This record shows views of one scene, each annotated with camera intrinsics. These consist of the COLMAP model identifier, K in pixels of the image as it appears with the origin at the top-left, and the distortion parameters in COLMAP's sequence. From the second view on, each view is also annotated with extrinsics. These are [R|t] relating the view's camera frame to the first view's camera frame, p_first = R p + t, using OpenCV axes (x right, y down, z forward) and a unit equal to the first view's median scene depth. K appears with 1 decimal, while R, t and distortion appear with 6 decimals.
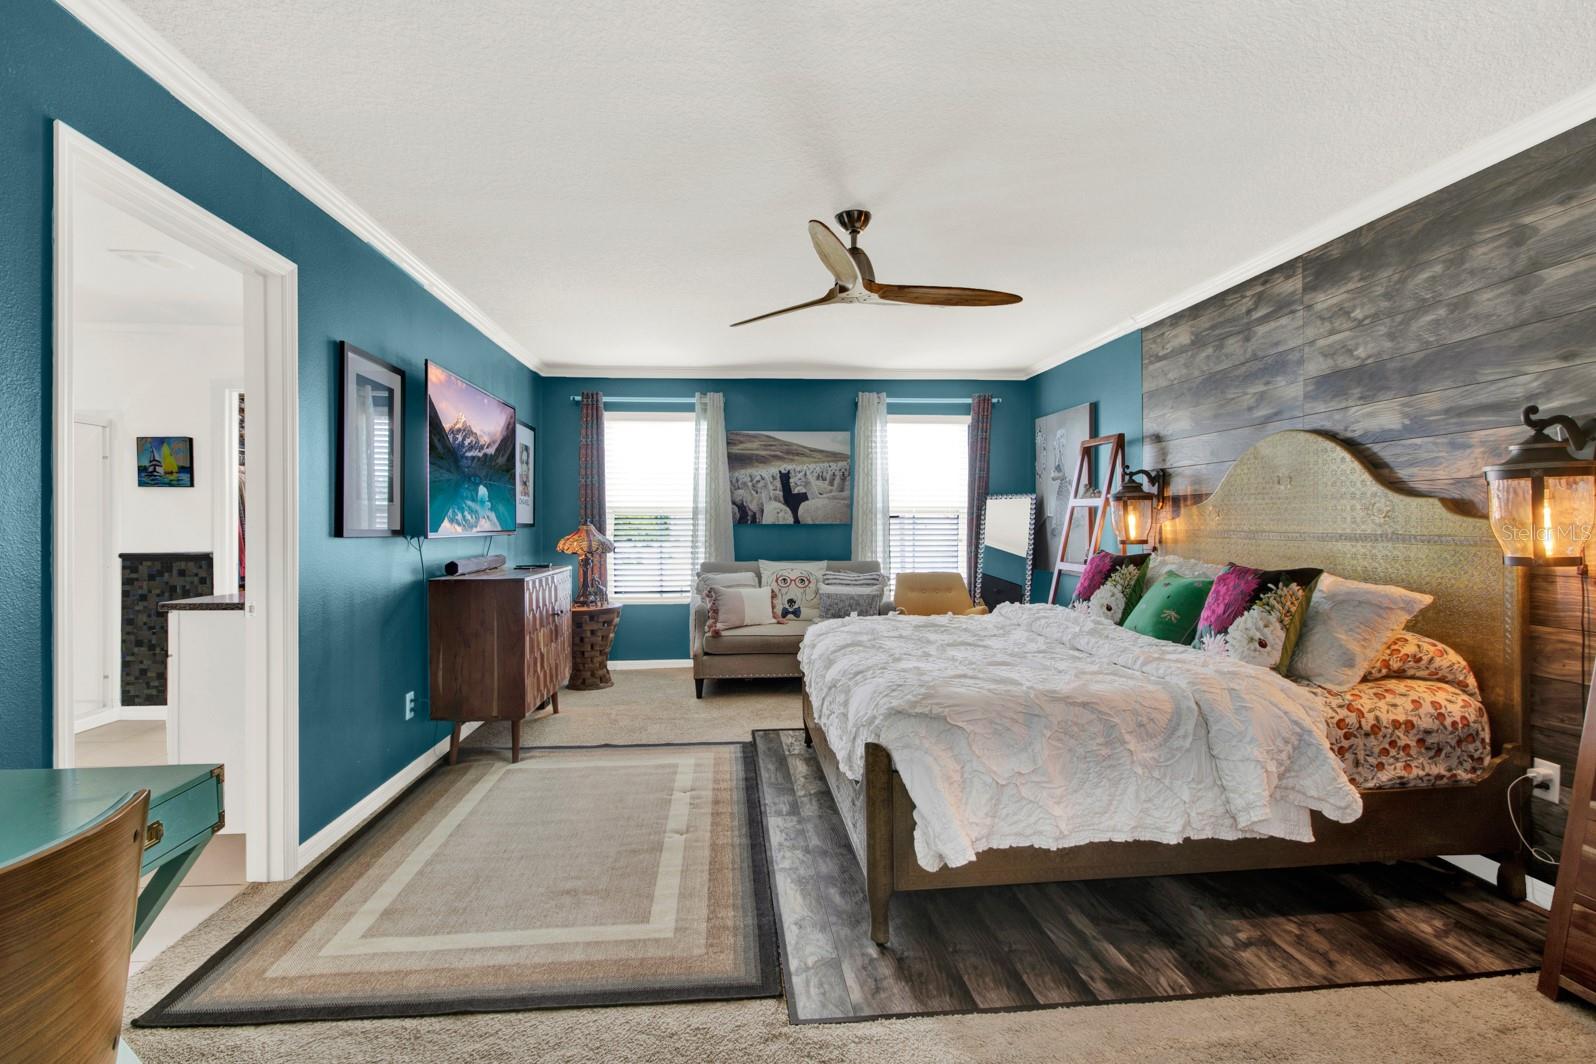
lens RADIAL K [[758.9, 0, 798.0], [0, 758.9, 532.0], [0, 0, 1]] dist [-0.000049, -0.011529]
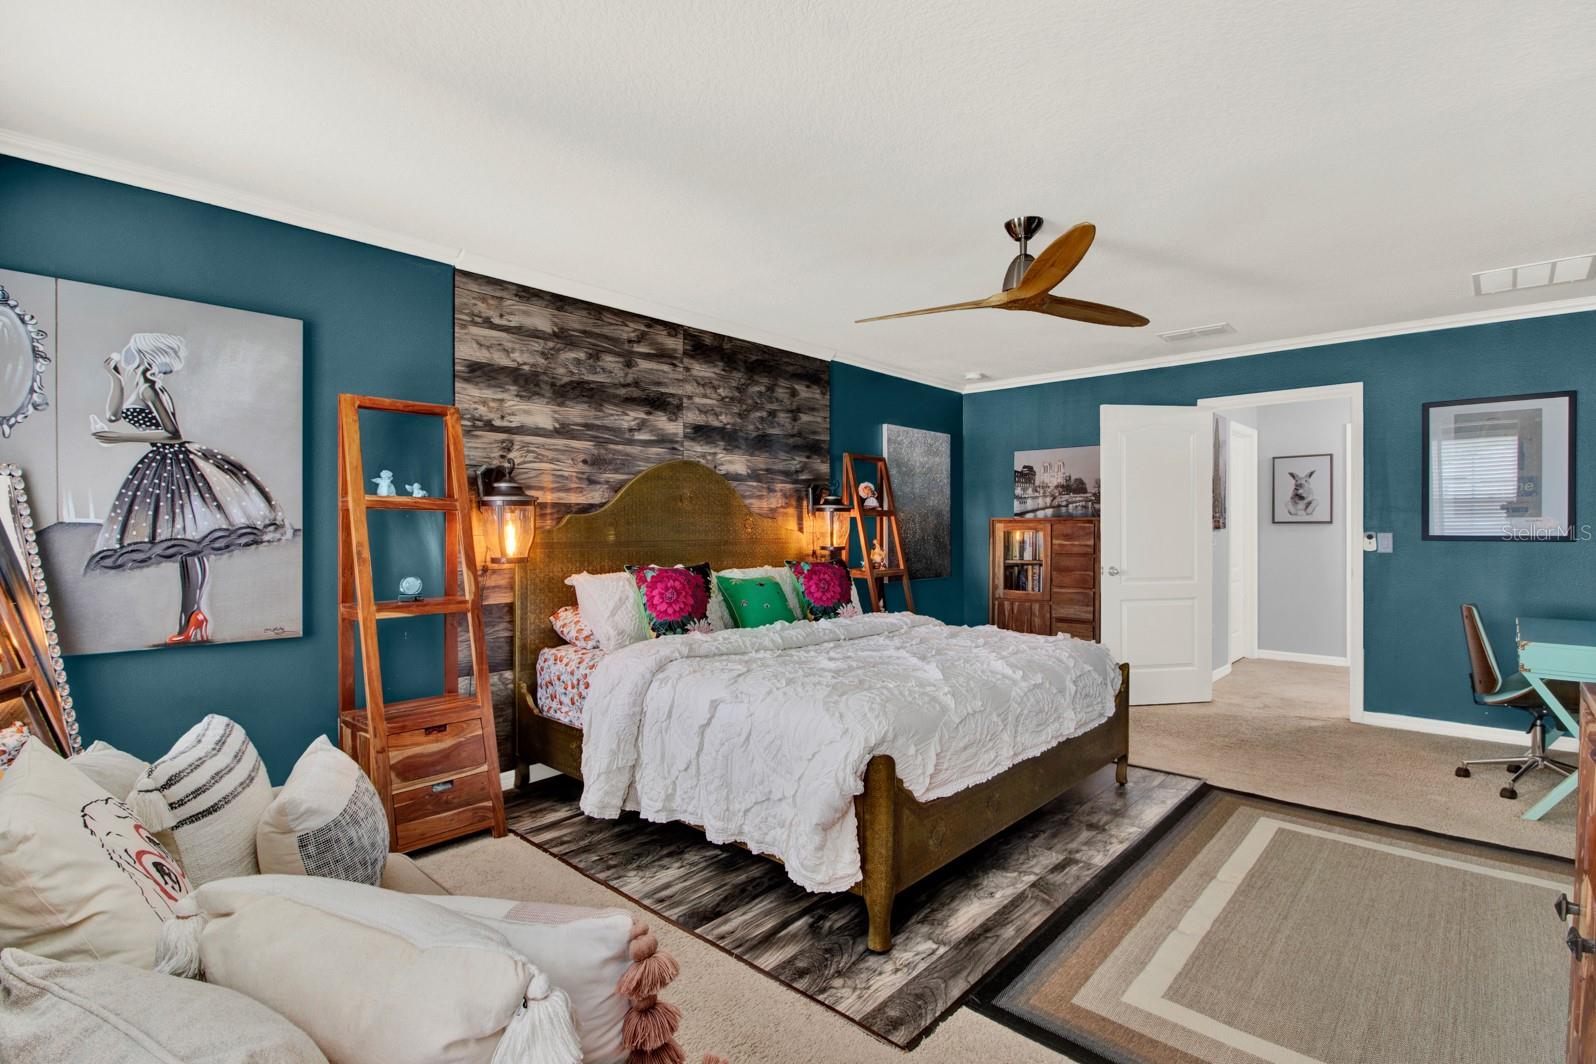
lens RADIAL K [[744.0, 0, 811.1], [0, 744.0, 530.3], [0, 0, 1]] dist [-0.001838, -0.000546]
pose [[-0.676229, 0.002816, 0.736686, -0.397474], [0.014920, 0.999840, 0.009873, -0.024729], [-0.736540, 0.017668, -0.676163, 1.626101]]
